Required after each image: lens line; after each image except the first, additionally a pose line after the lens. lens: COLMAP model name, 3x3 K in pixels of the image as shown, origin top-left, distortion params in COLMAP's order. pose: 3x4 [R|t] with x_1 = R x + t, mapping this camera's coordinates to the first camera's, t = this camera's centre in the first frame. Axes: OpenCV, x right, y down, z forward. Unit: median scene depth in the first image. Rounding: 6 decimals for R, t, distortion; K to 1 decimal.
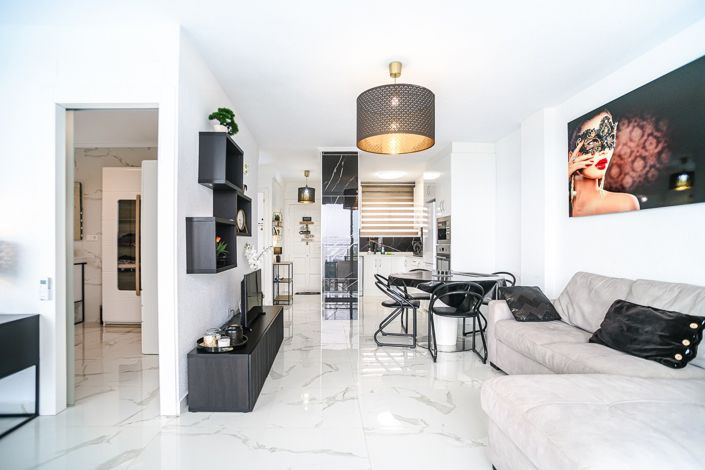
lens RADIAL K [[371.7, 0, 325.8], [0, 371.7, 236.4], [0, 0, 1]] dist [0.004470, 0.001056]
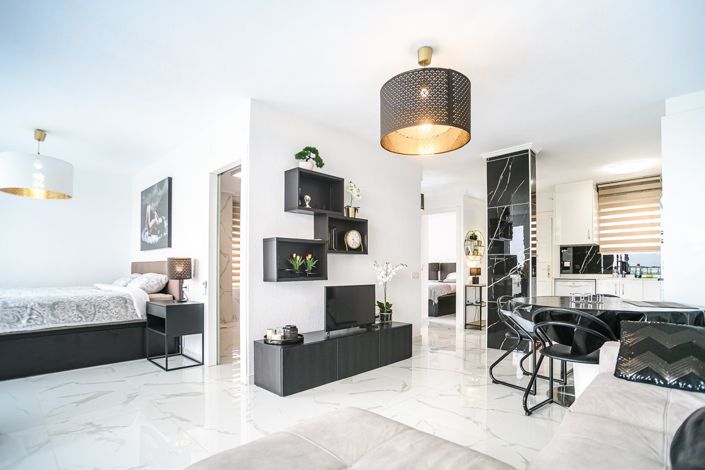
lens RADIAL K [[357.7, 0, 340.1], [0, 357.7, 260.8], [0, 0, 1]] dist [0.002698, 0.000869]
pose [[0.694282, -0.016035, -0.719525, 0.590019], [0.012131, 0.999870, -0.010576, 0.035193], [0.719601, -0.001386, 0.694386, 0.253983]]
